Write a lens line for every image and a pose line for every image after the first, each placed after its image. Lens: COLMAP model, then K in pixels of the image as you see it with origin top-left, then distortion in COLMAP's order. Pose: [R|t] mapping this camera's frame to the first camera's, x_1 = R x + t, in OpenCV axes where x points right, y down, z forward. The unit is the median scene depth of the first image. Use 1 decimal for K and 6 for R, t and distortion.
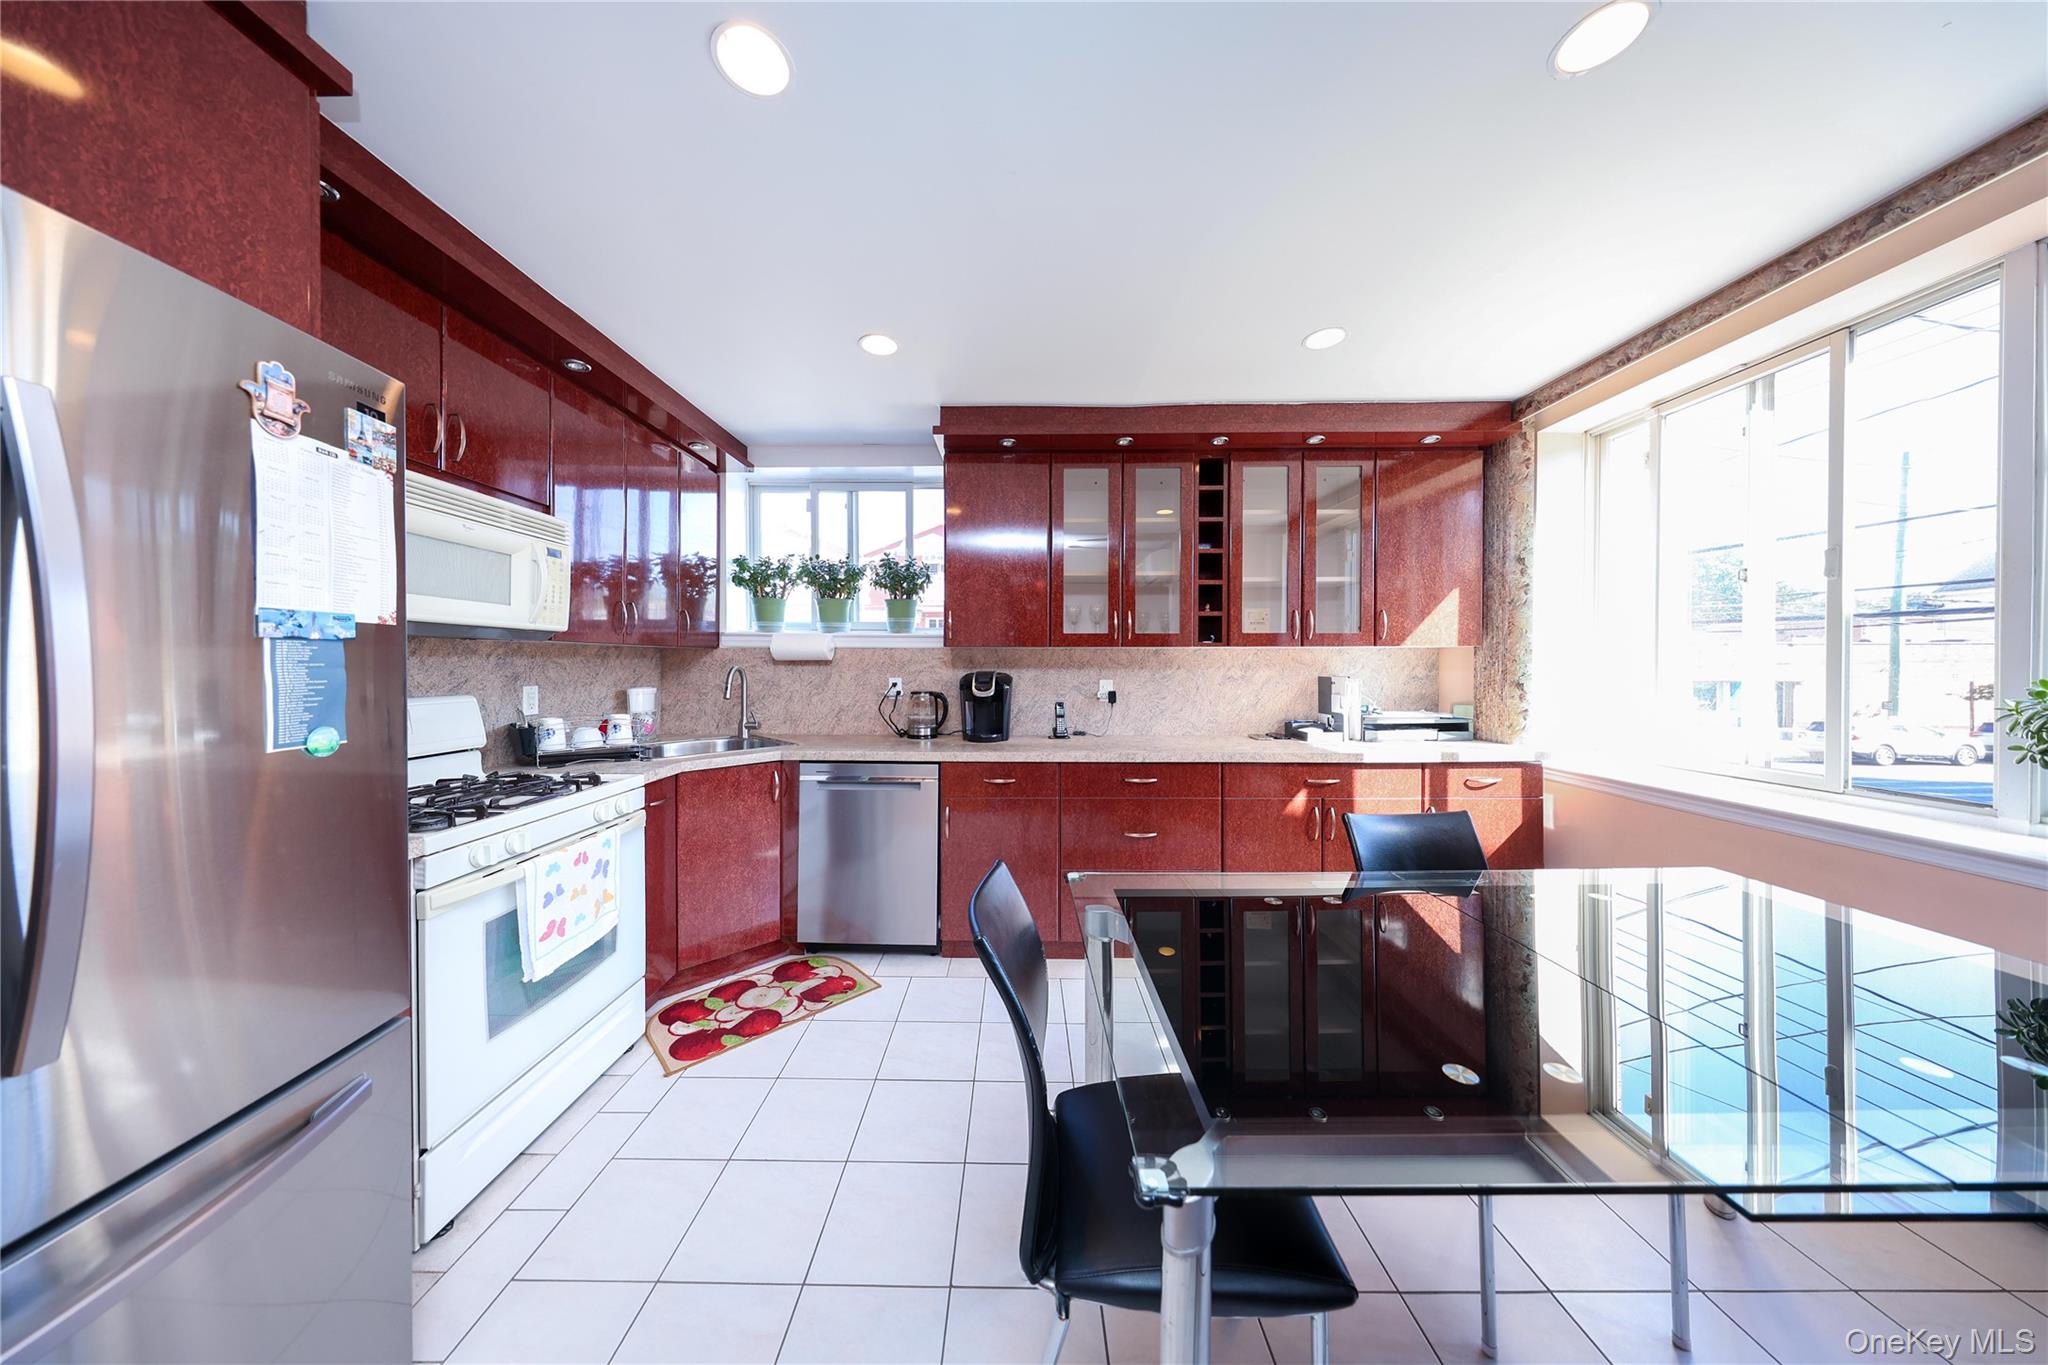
lens RADIAL K [[598.0, 0, 1017.5], [0, 598.0, 673.1], [0, 0, 1]] dist [0.000273, -0.000041]
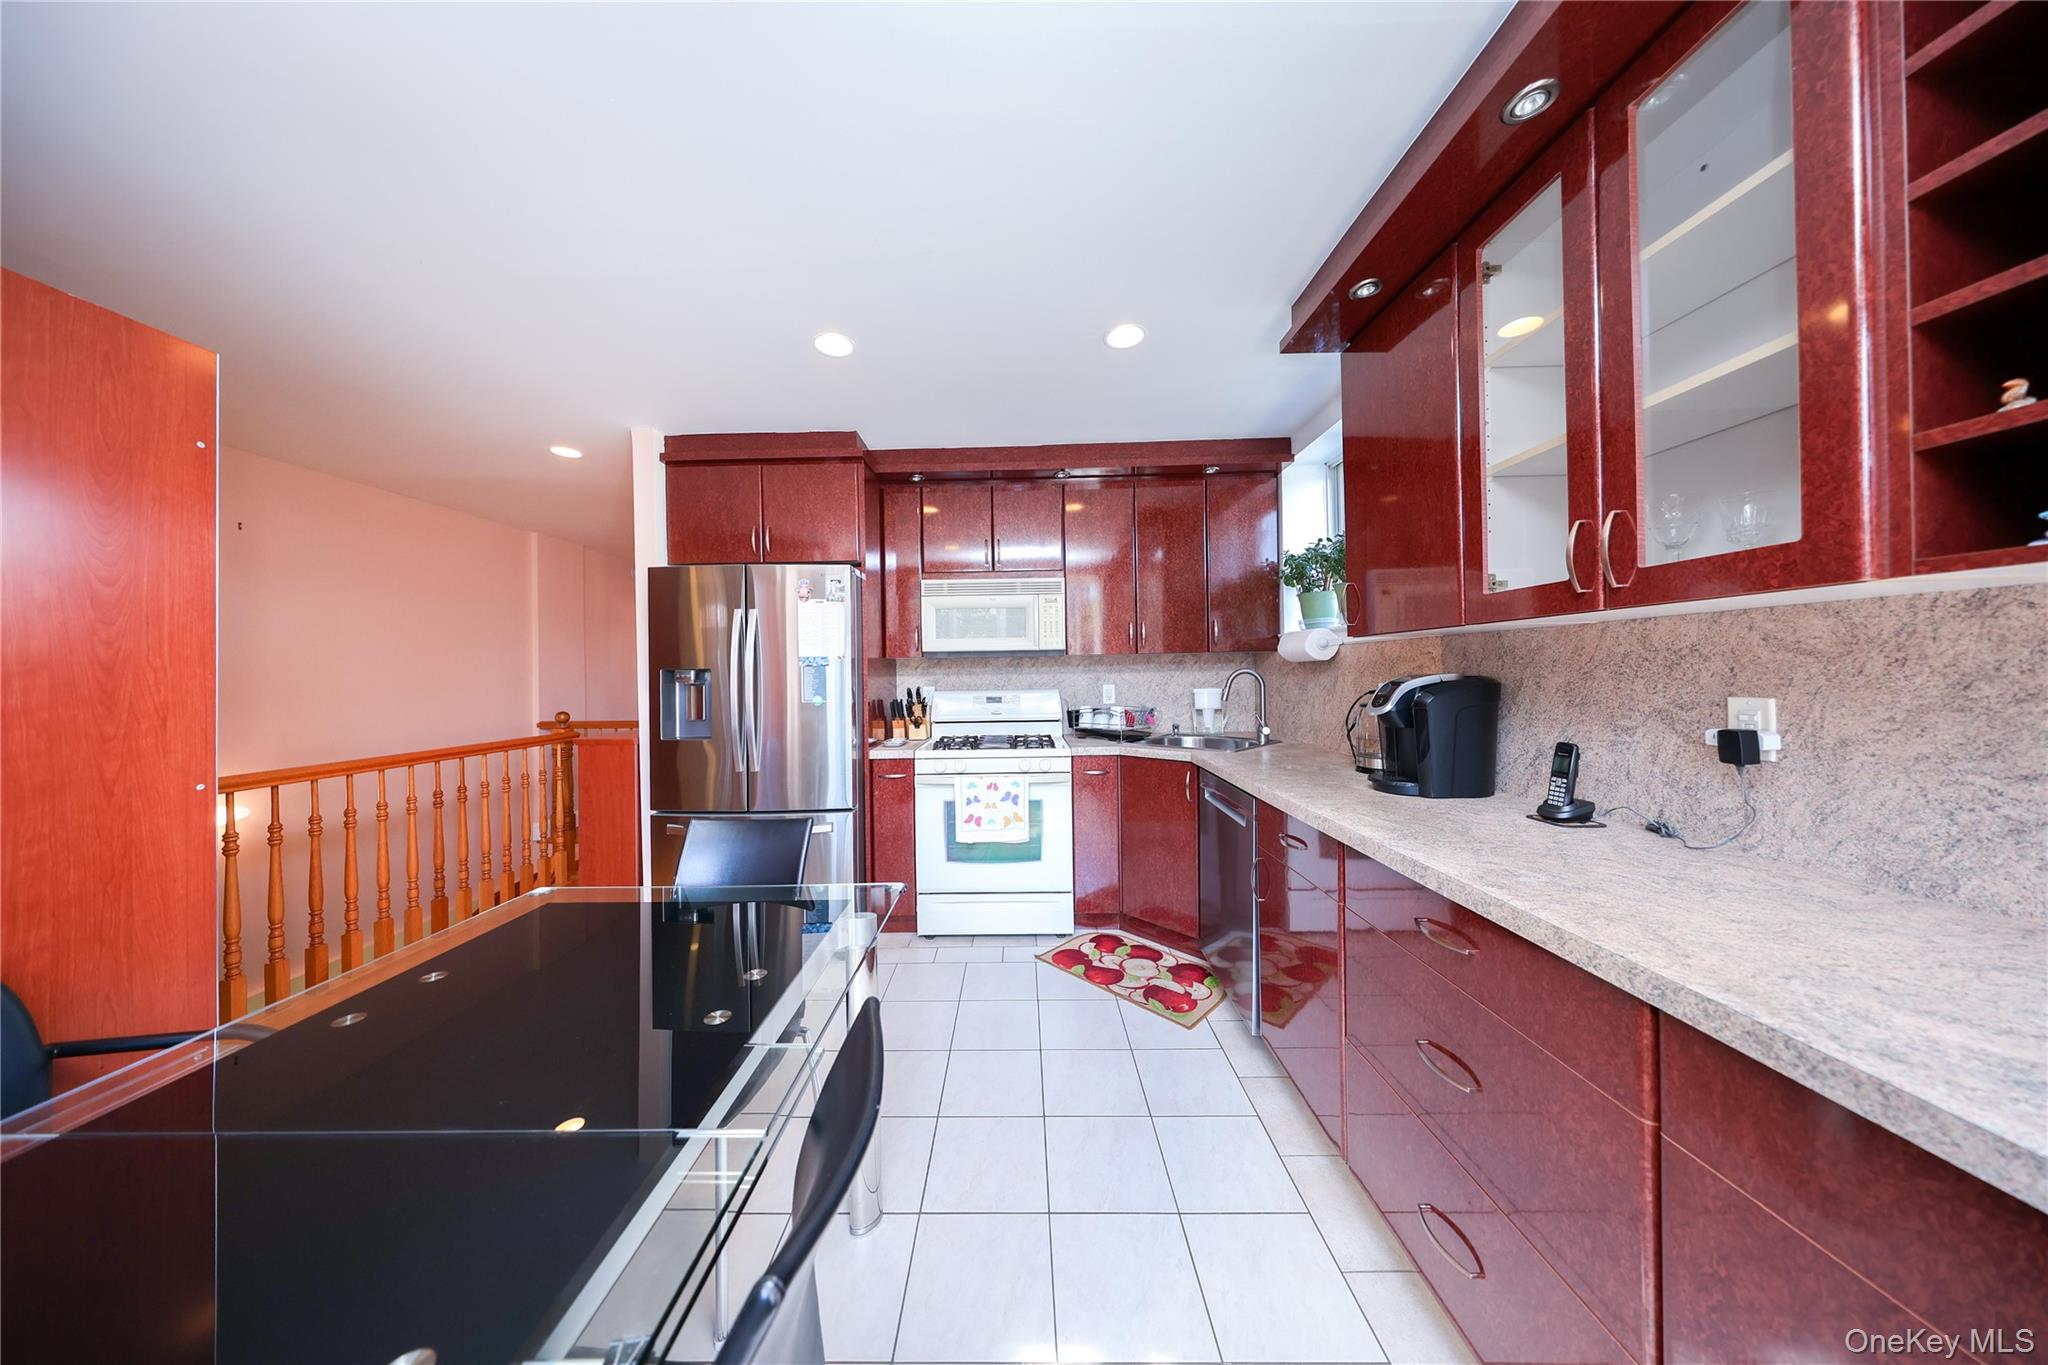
lens RADIAL K [[598.0, 0, 1017.5], [0, 598.0, 673.1], [0, 0, 1]] dist [0.000273, -0.000041]
pose [[-0.002468, -0.005434, -0.999982, 0.559168], [-0.001058, 0.999985, -0.005431, 0.000719], [0.999996, 0.001045, -0.002473, 0.631177]]
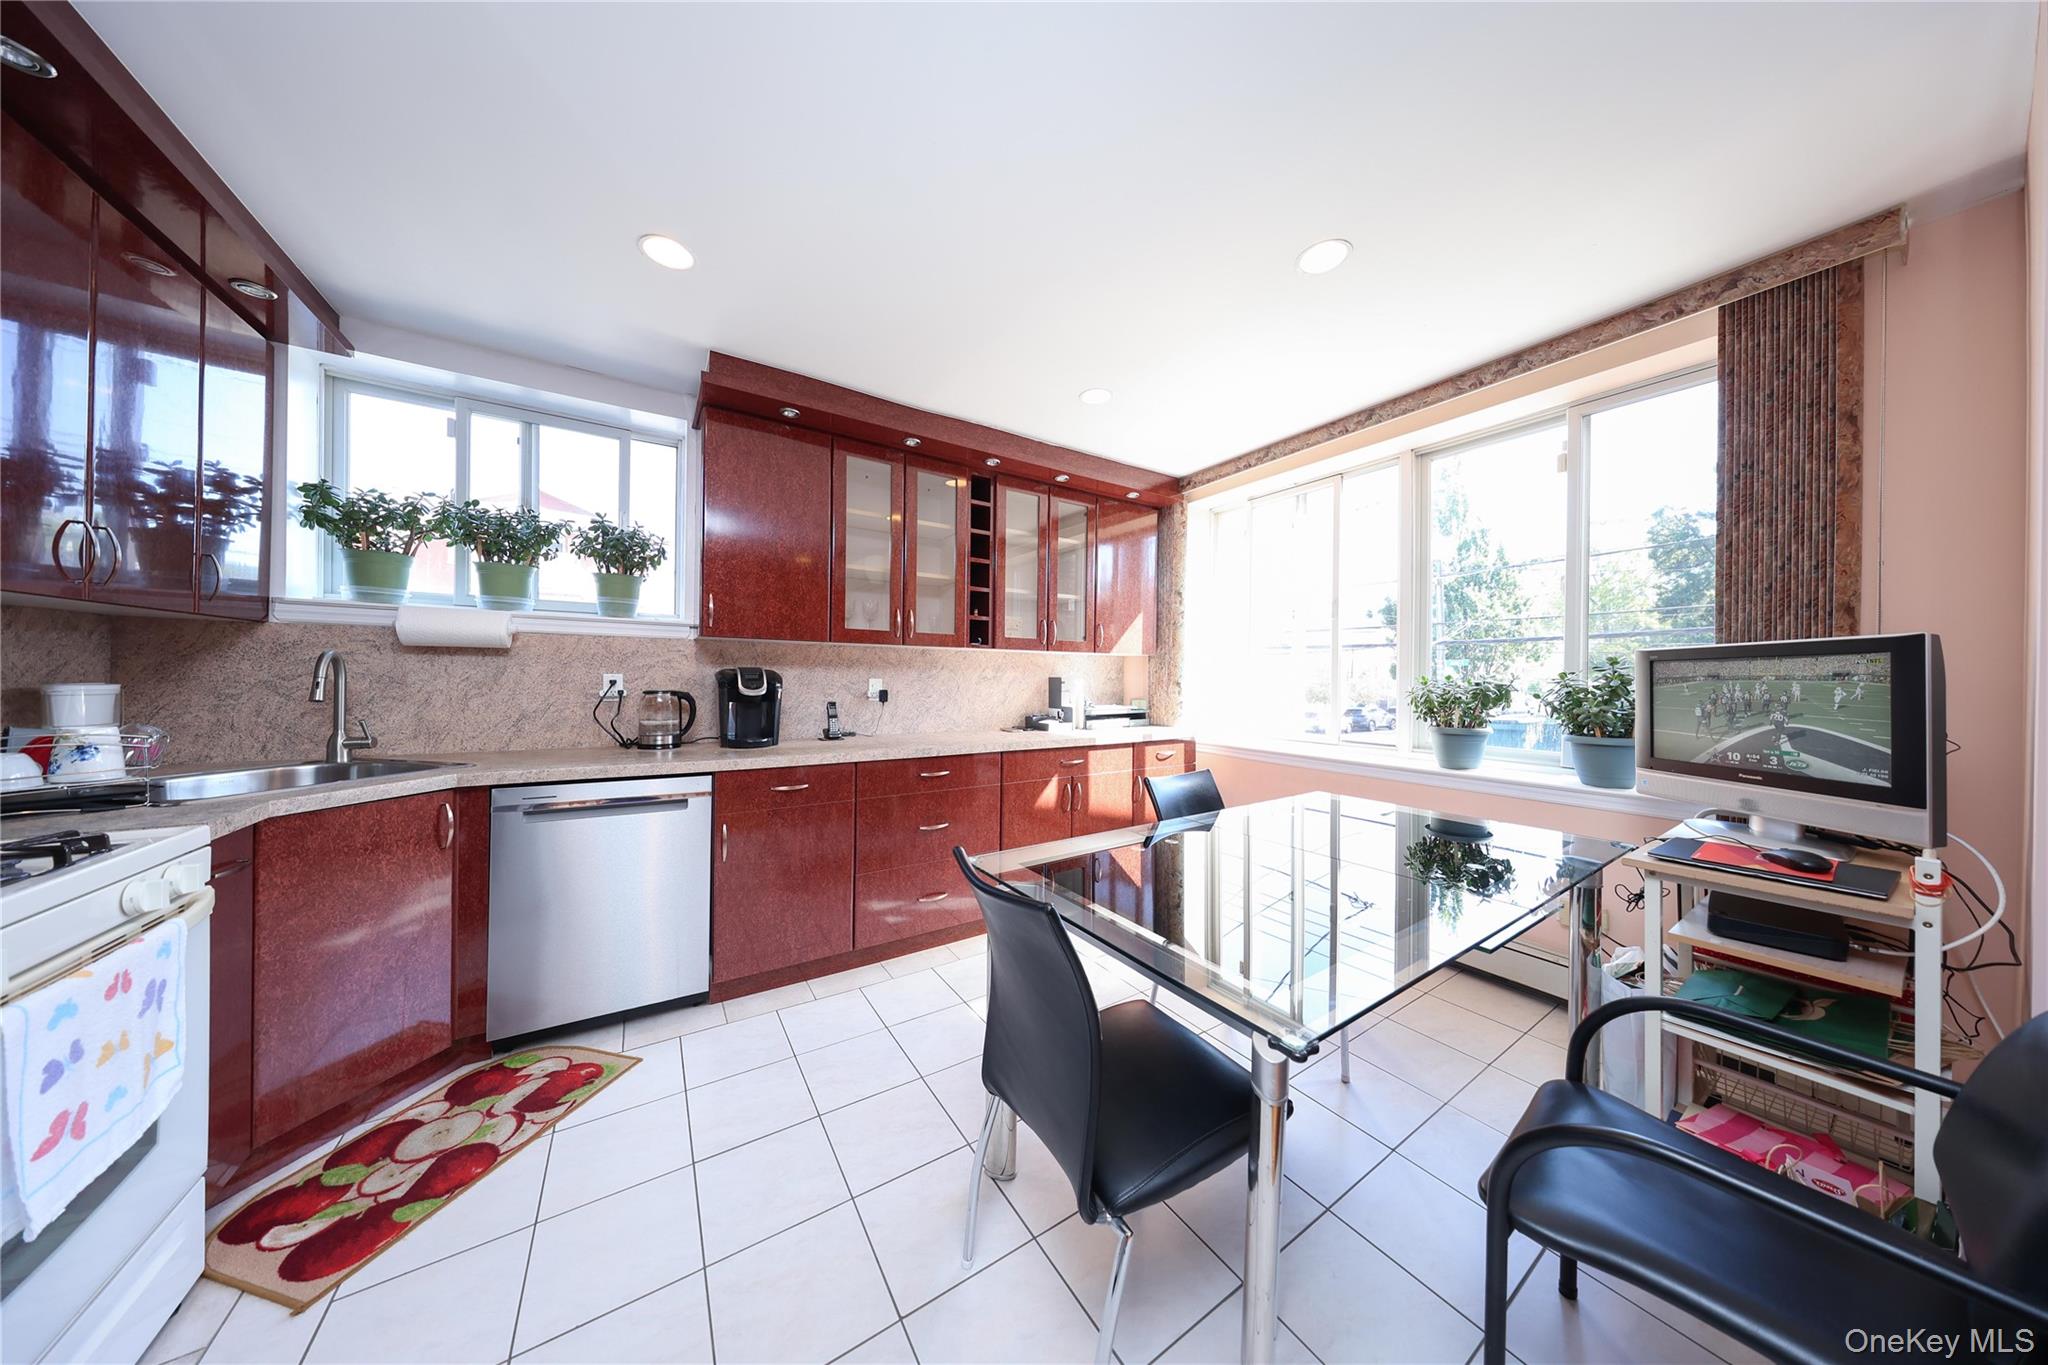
lens RADIAL K [[586.9, 0, 1024.0], [0, 586.9, 682.5], [0, 0, 1]] dist [0.001958, -0.000014]
pose [[0.833579, 0.004721, 0.552380, -0.201928], [-0.004194, 0.999989, -0.002219, 0.020600], [-0.552384, -0.000467, 0.833590, 0.061153]]
